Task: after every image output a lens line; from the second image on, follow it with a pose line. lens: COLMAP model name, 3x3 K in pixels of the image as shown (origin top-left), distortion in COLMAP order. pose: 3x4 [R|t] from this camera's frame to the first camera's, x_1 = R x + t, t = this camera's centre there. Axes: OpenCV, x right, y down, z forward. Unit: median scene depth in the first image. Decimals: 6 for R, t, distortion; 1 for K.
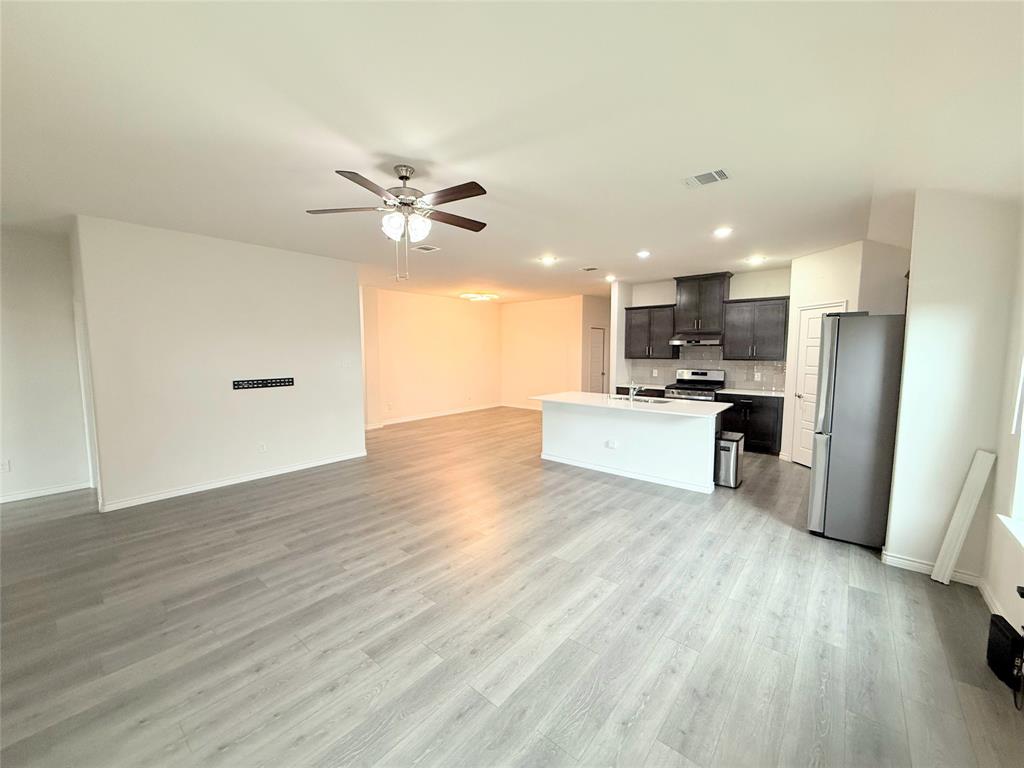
lens RADIAL K [[406.7, 0, 508.7], [0, 406.7, 385.2], [0, 0, 1]] dist [-0.000146, 0.000000]
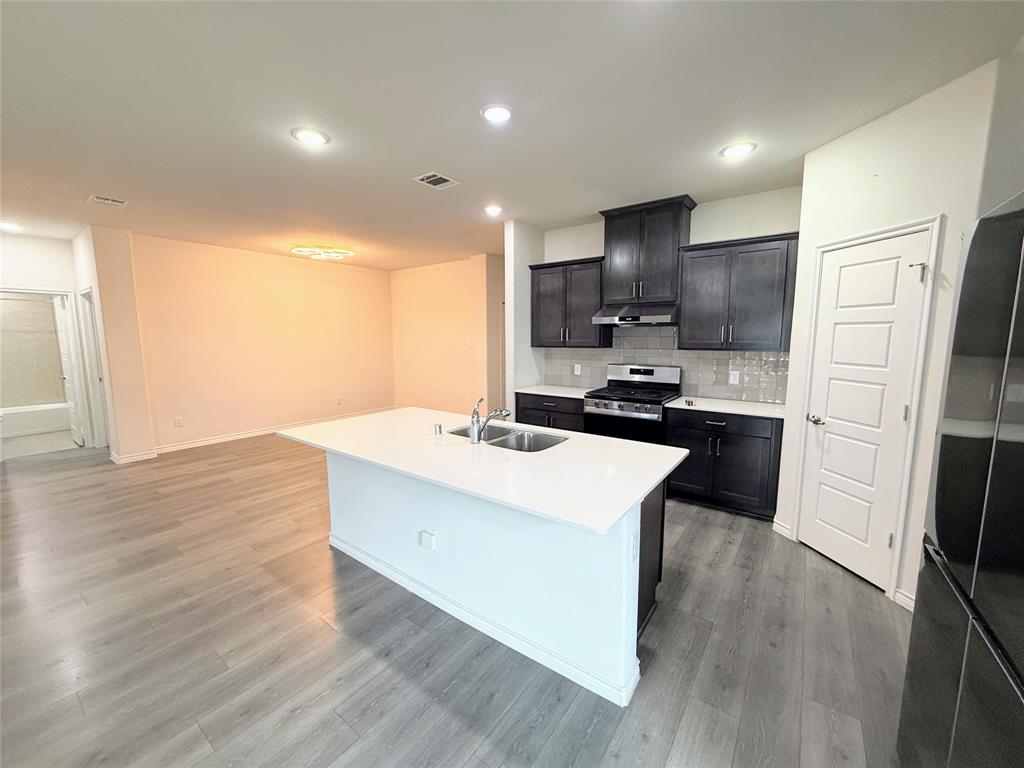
lens RADIAL K [[406.7, 0, 508.7], [0, 406.7, 385.2], [0, 0, 1]] dist [-0.000146, 0.000000]
pose [[0.997922, -0.009053, 0.063795, 0.335604], [0.006892, 0.999398, 0.034001, -0.044097], [-0.064064, -0.033491, 0.997384, 0.585287]]
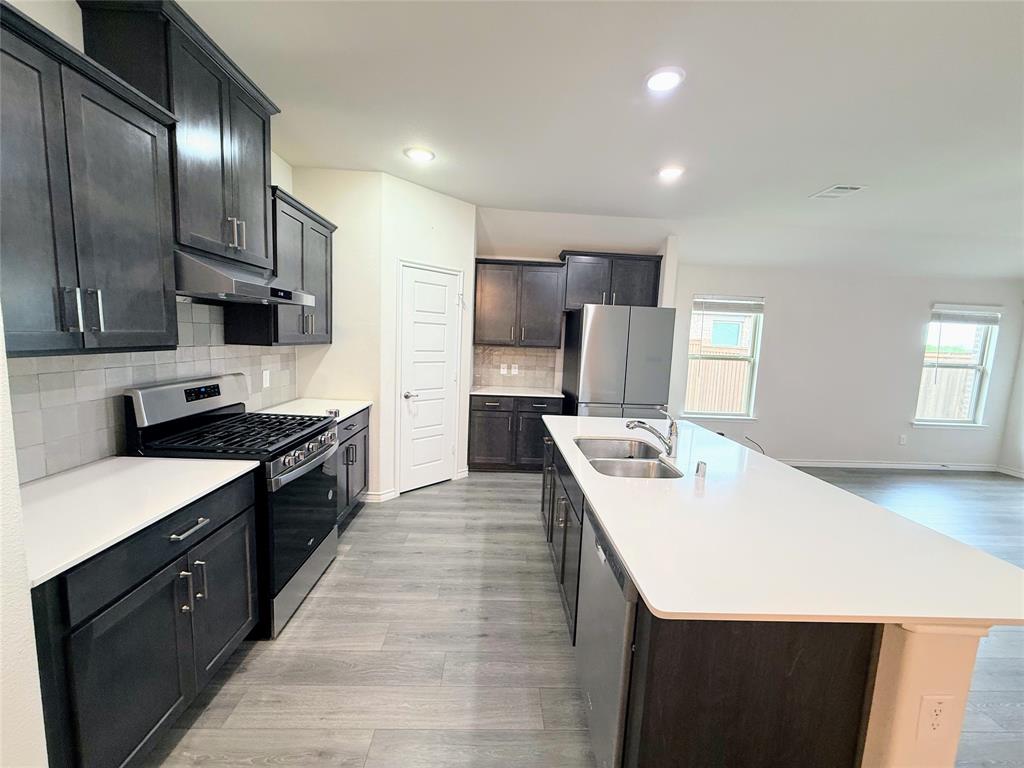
lens RADIAL K [[406.7, 0, 508.7], [0, 406.7, 385.2], [0, 0, 1]] dist [-0.000146, 0.000000]
pose [[-0.668969, -0.113442, 0.734582, 0.123471], [0.025900, 0.984127, 0.175566, -0.120086], [-0.742839, 0.136474, -0.655412, 1.503645]]
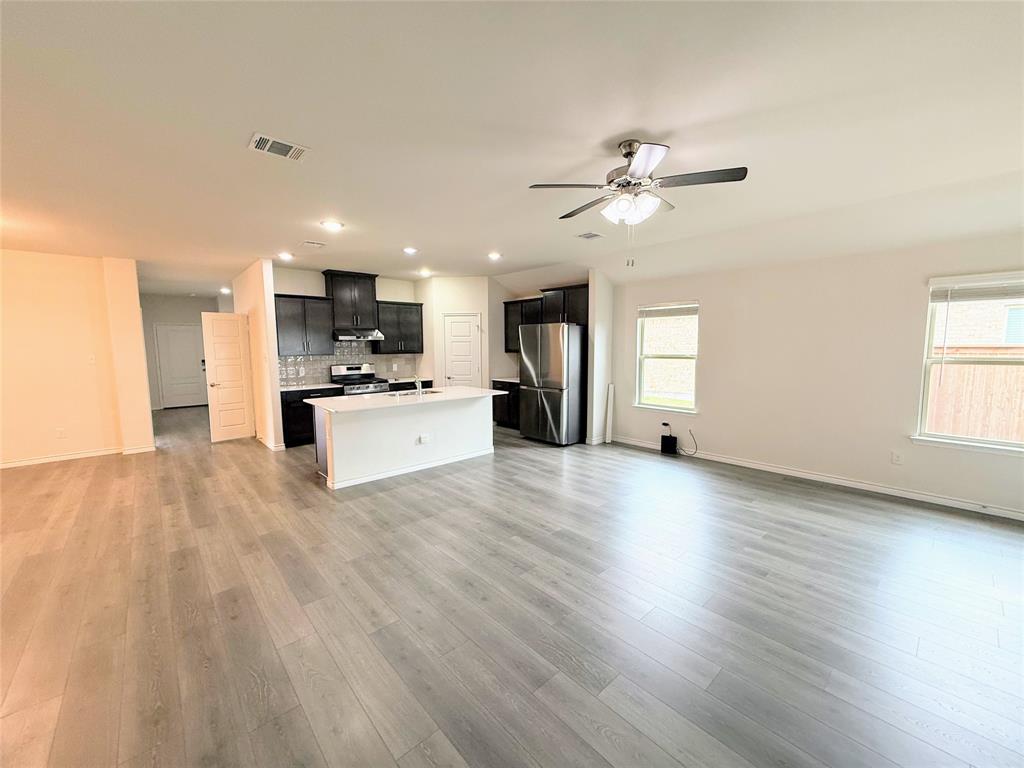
lens RADIAL K [[406.7, 0, 508.7], [0, 406.7, 385.2], [0, 0, 1]] dist [-0.000146, 0.000000]
pose [[0.139168, -0.098809, 0.985327, -0.724673], [0.094653, 0.991781, 0.086088, -0.054964], [-0.985735, 0.081283, 0.147377, 0.679333]]
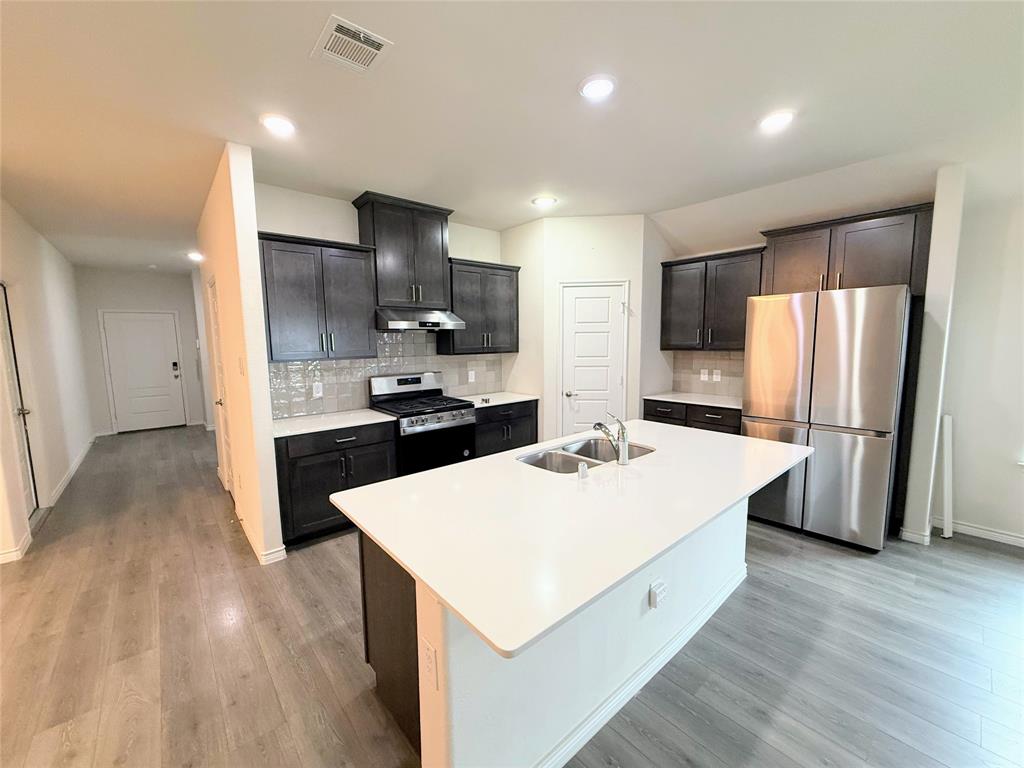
lens RADIAL K [[406.7, 0, 508.7], [0, 406.7, 385.2], [0, 0, 1]] dist [-0.000146, 0.000000]
pose [[0.156483, -0.111452, 0.981372, -0.105333], [0.101268, 0.990187, 0.096305, -0.092784], [-0.982475, 0.084311, 0.166234, 1.121570]]
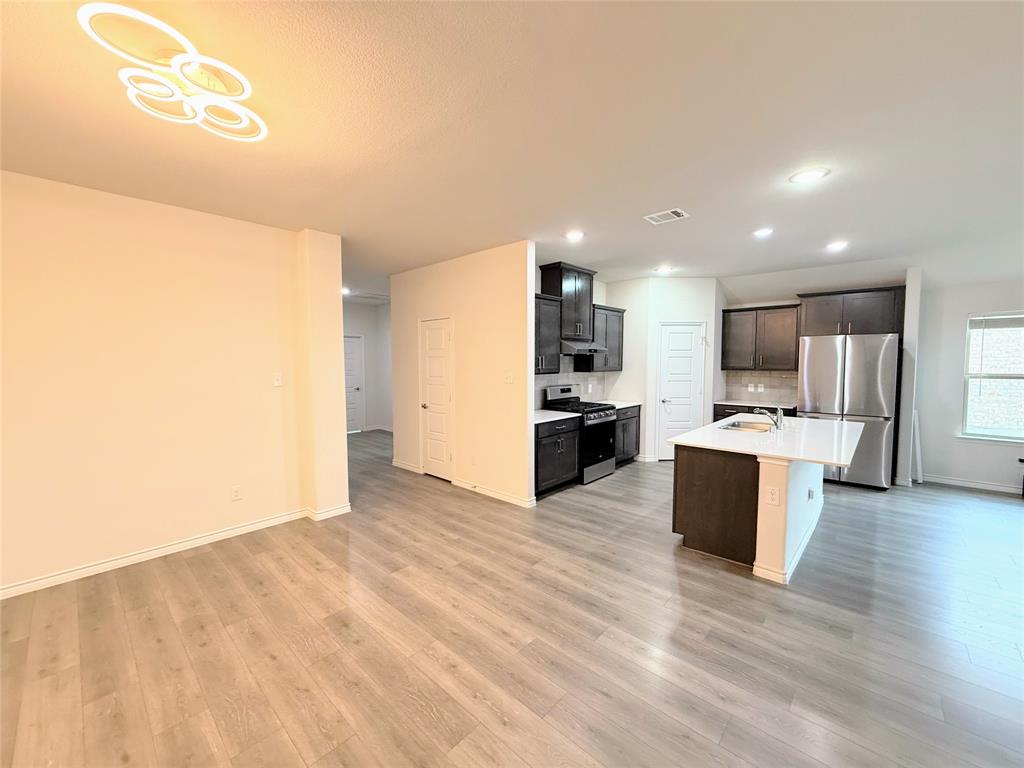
lens RADIAL K [[406.7, 0, 508.7], [0, 406.7, 385.2], [0, 0, 1]] dist [-0.000146, 0.000000]
pose [[0.045244, -0.059764, 0.997187, -0.489736], [0.091484, 0.994262, 0.055438, -0.136122], [-0.994778, 0.088718, 0.050452, 1.563686]]
